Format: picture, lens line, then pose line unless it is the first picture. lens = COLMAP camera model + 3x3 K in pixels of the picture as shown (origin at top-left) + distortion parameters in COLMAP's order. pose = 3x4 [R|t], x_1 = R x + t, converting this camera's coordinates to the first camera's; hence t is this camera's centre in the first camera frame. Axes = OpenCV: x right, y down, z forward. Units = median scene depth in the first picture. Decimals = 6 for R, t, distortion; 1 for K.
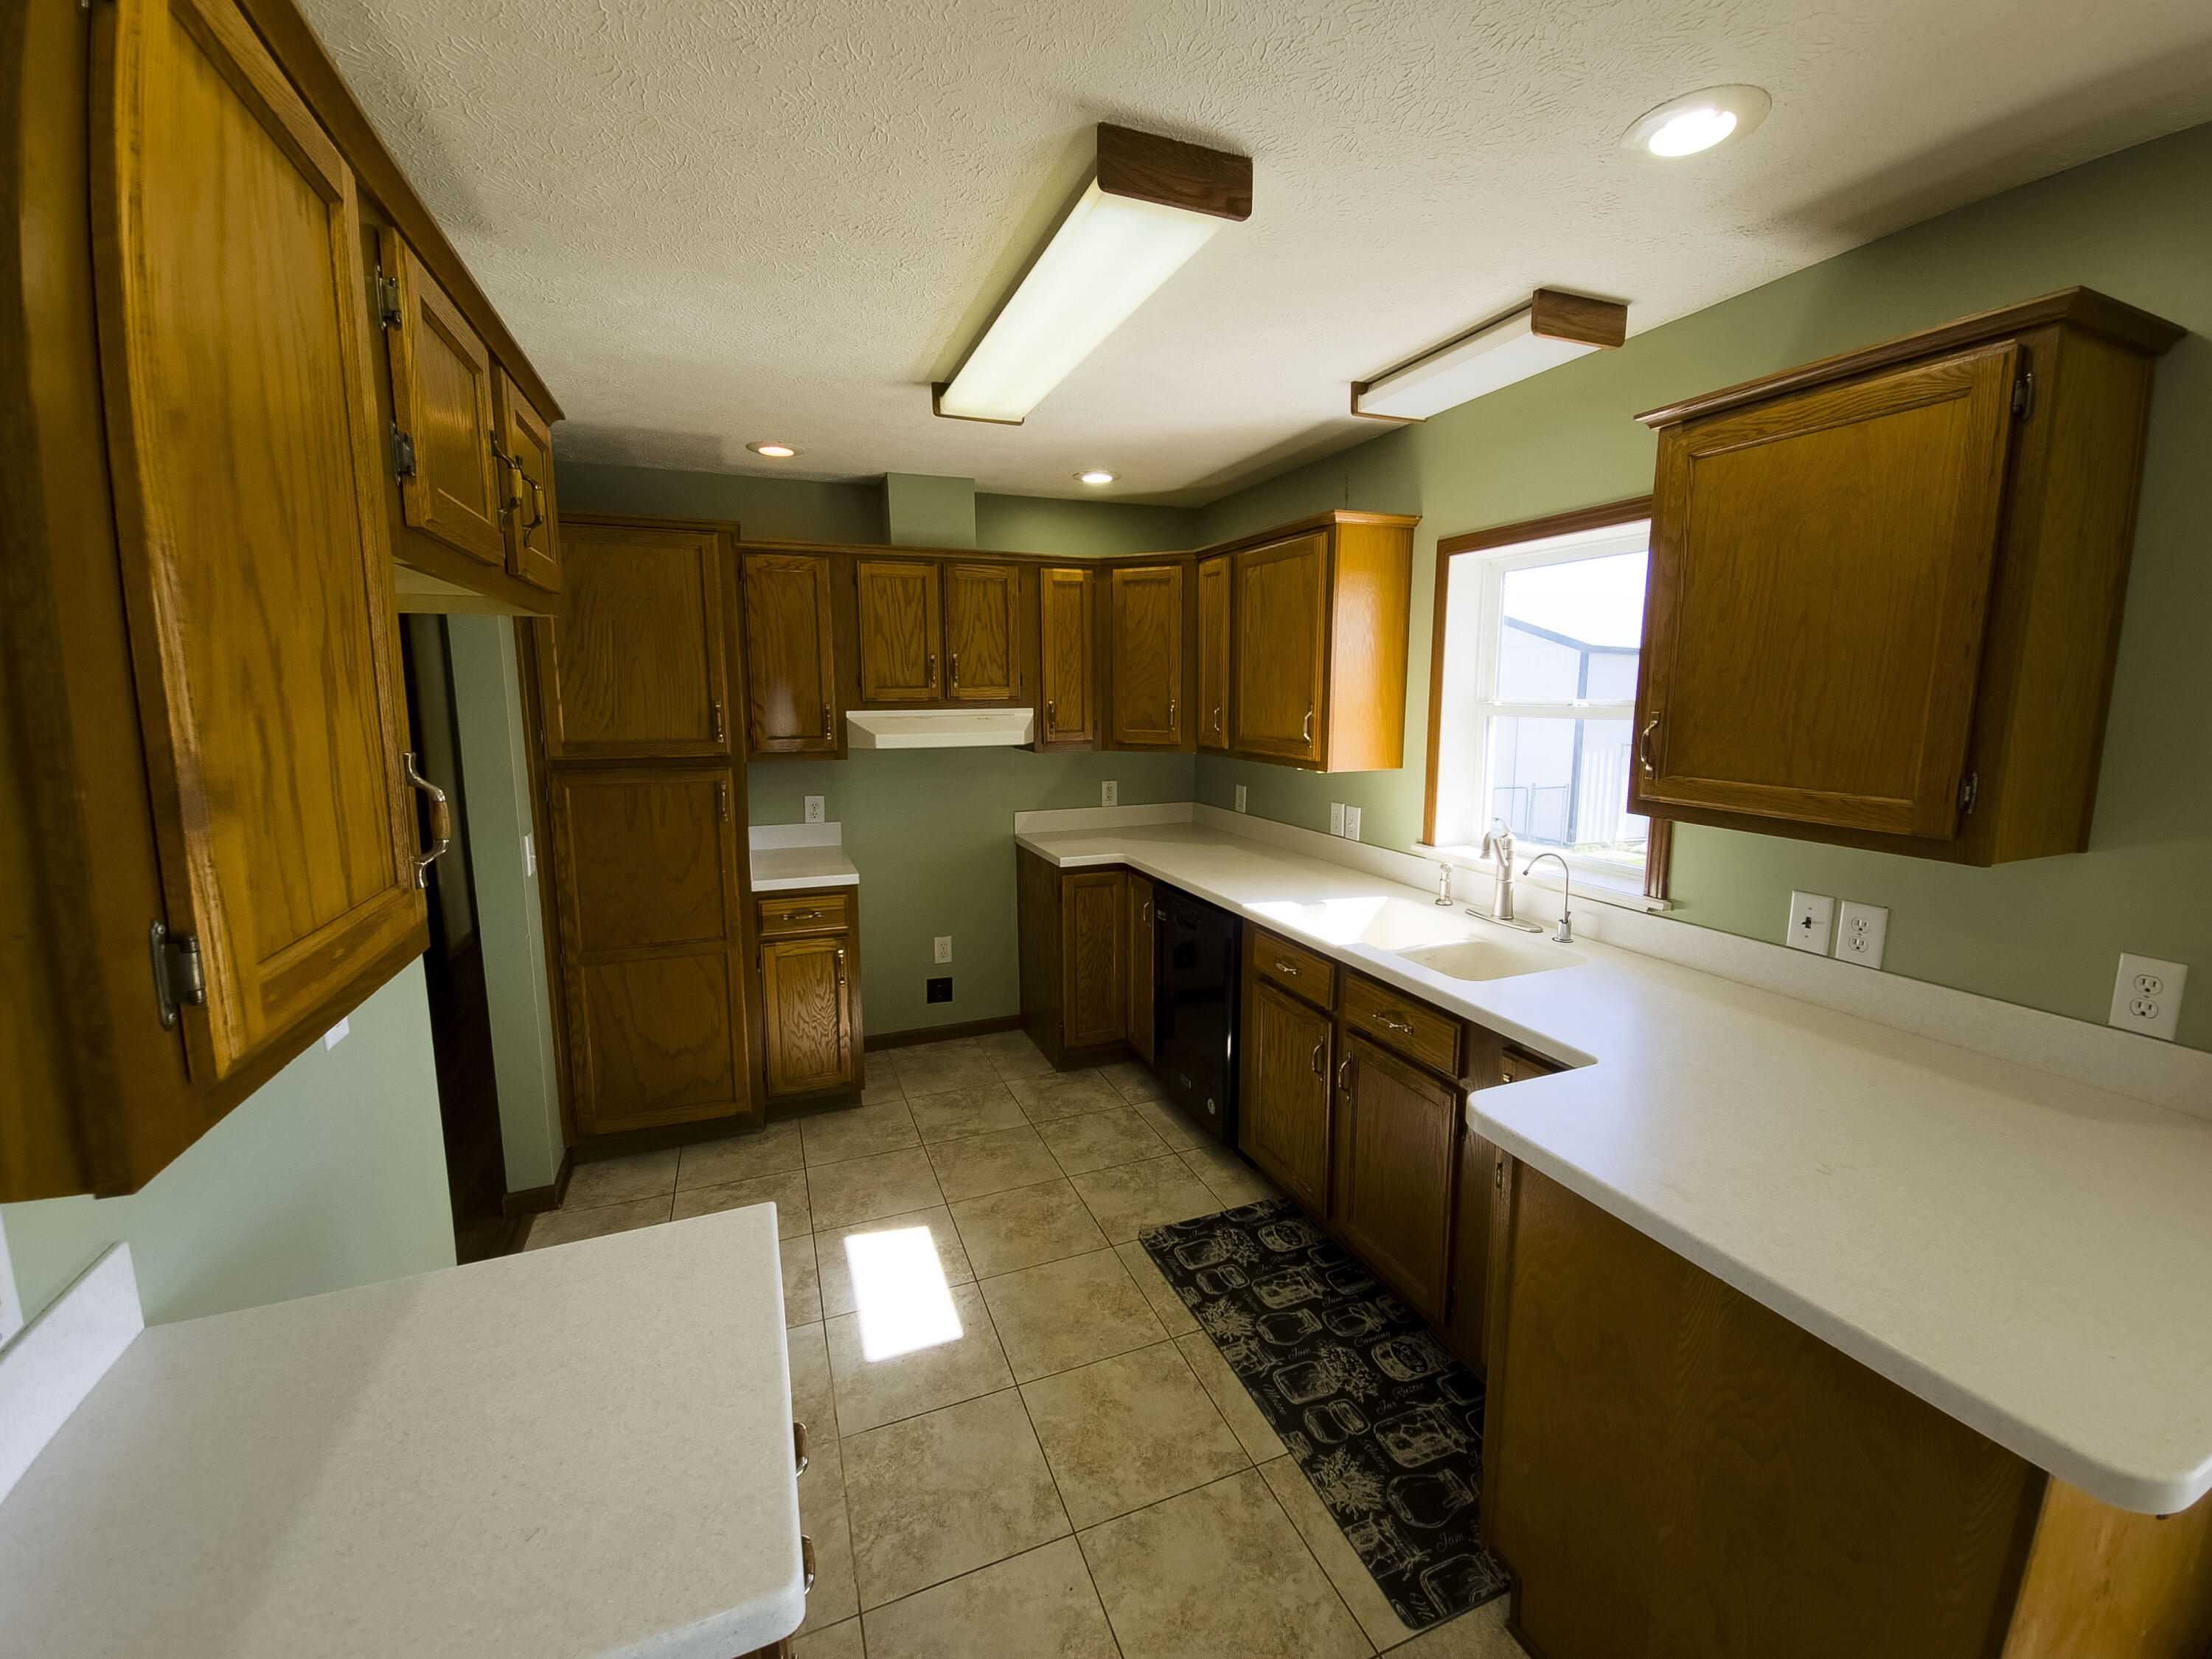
lens RADIAL K [[901.2, 0, 1113.5], [0, 901.2, 818.3], [0, 0, 1]] dist [0.005056, -0.003776]
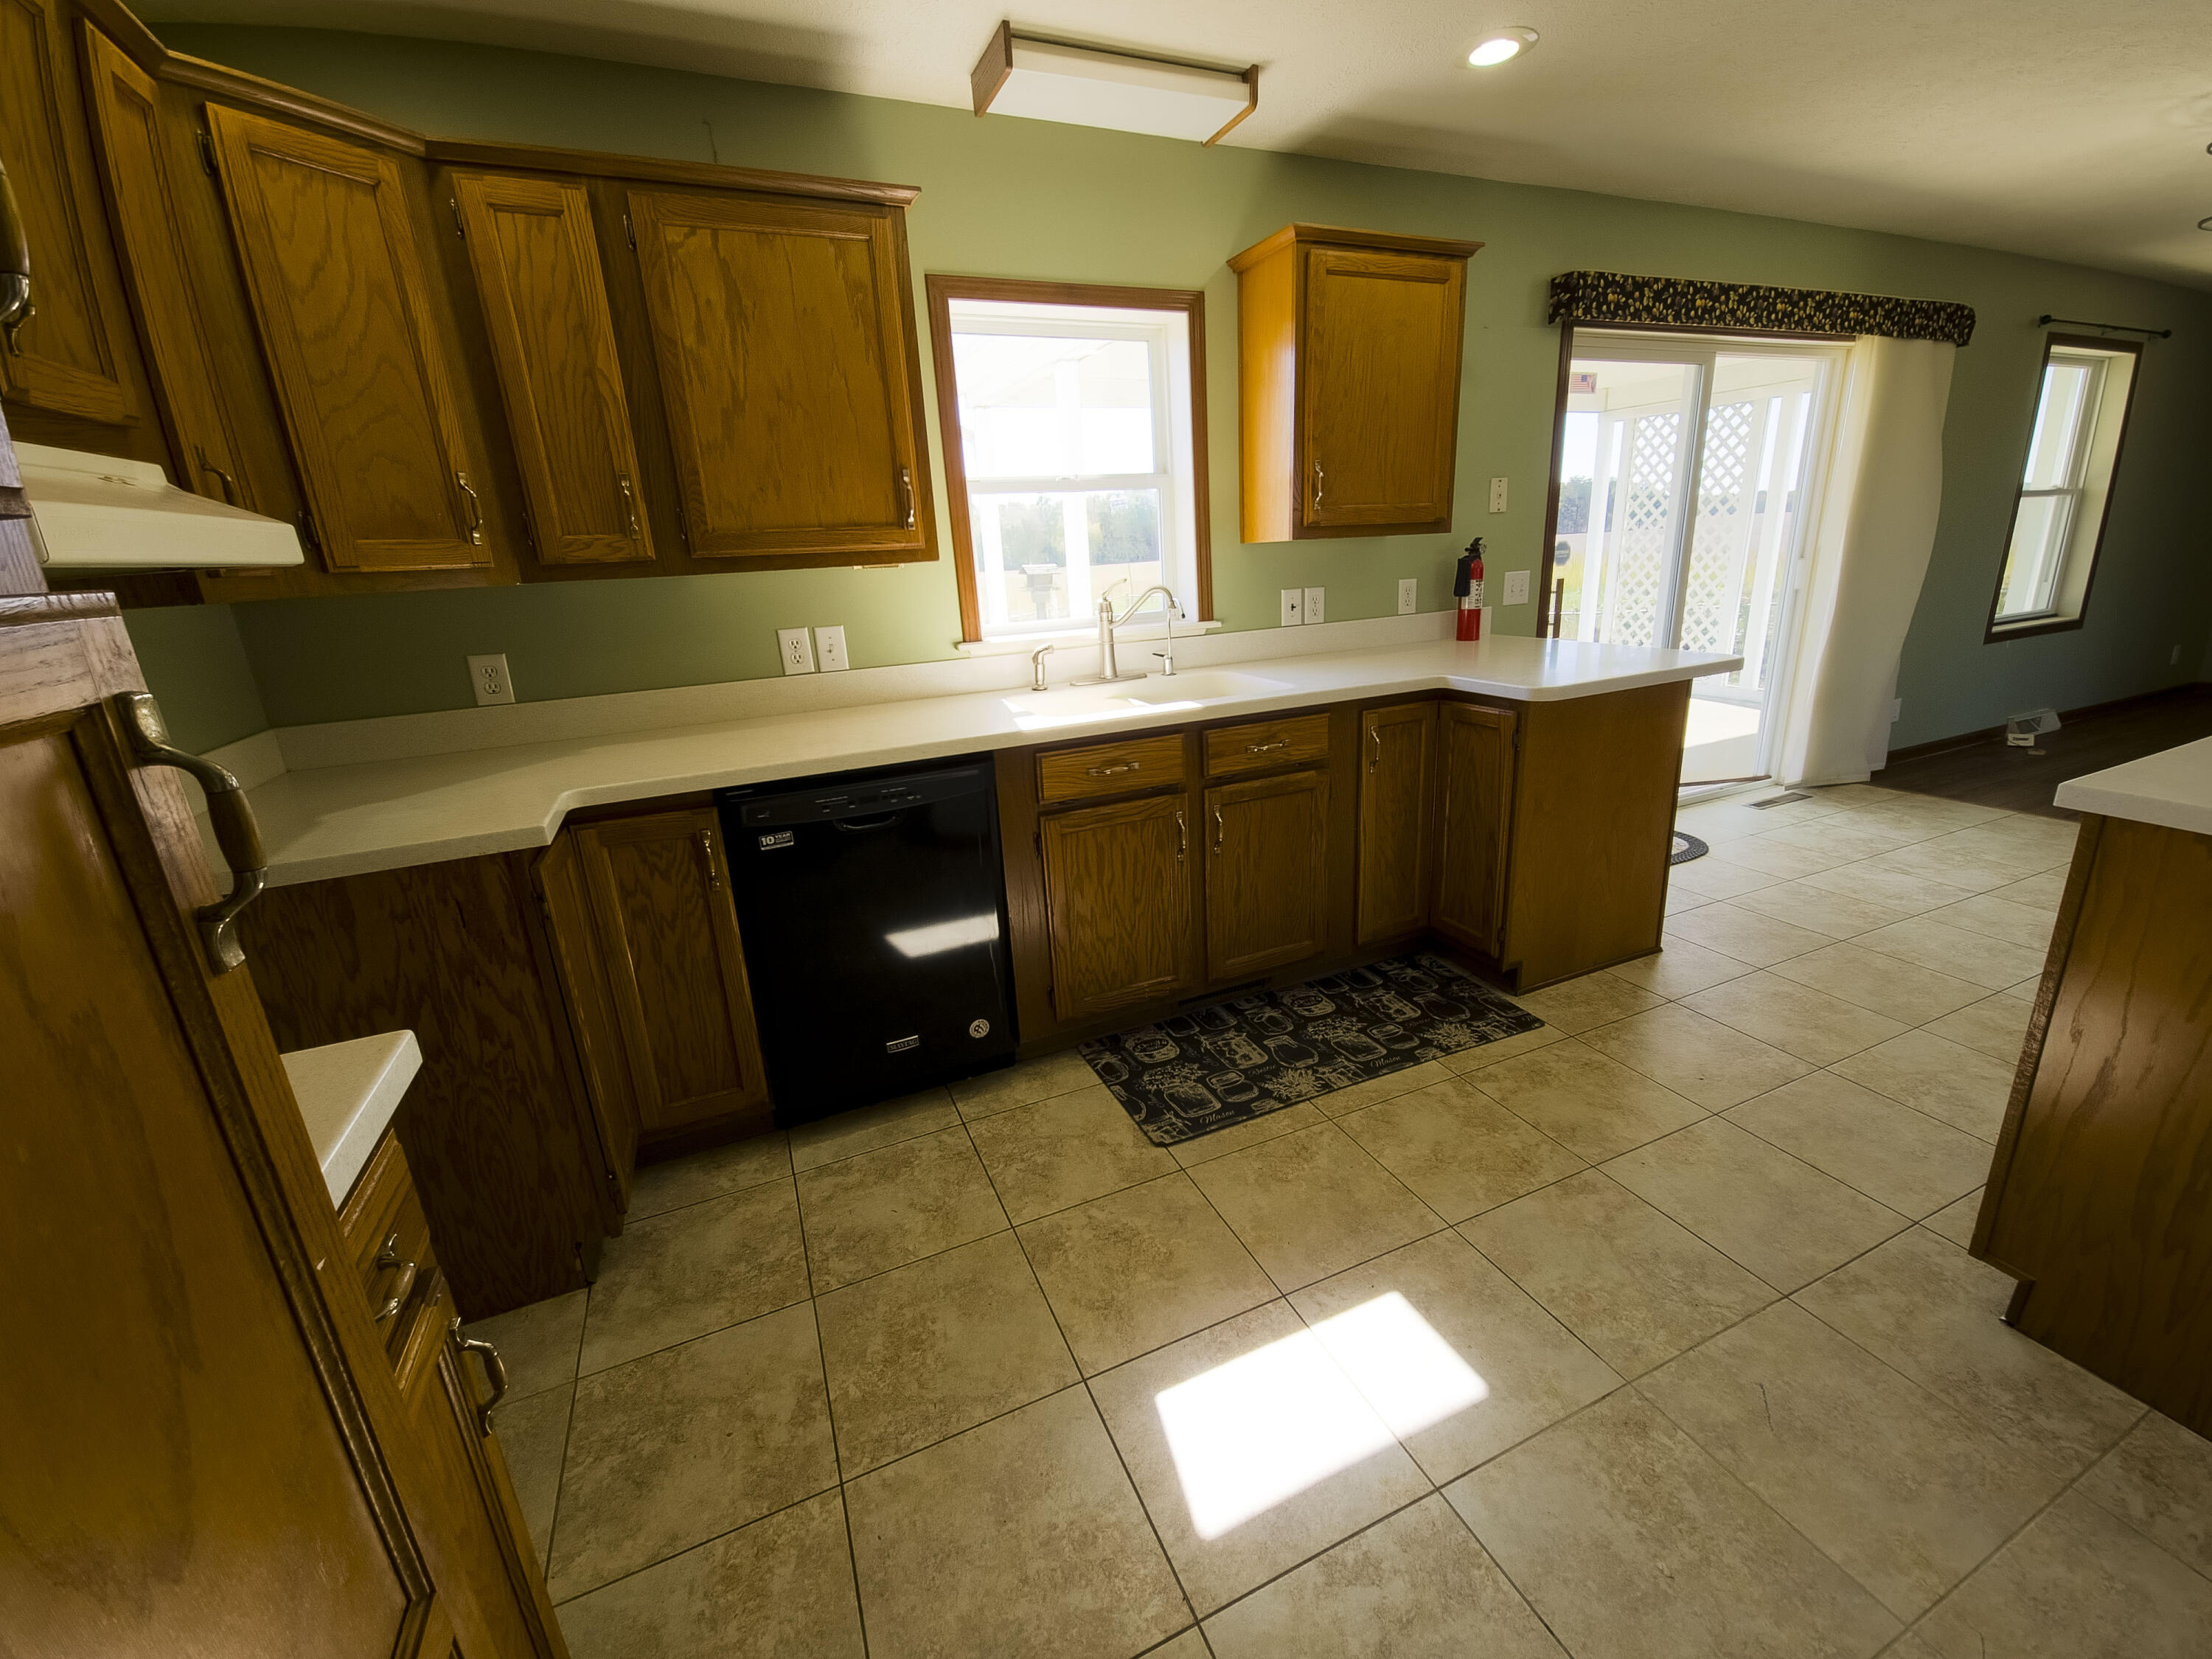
lens RADIAL K [[910.2, 0, 1112.5], [0, 910.2, 823.5], [0, 0, 1]] dist [0.001642, 0.000239]
pose [[-0.031599, -0.286932, 0.957430, -0.581975], [0.195009, 0.937729, 0.287464, -0.034879], [-0.980292, 0.195791, 0.026323, 0.862533]]
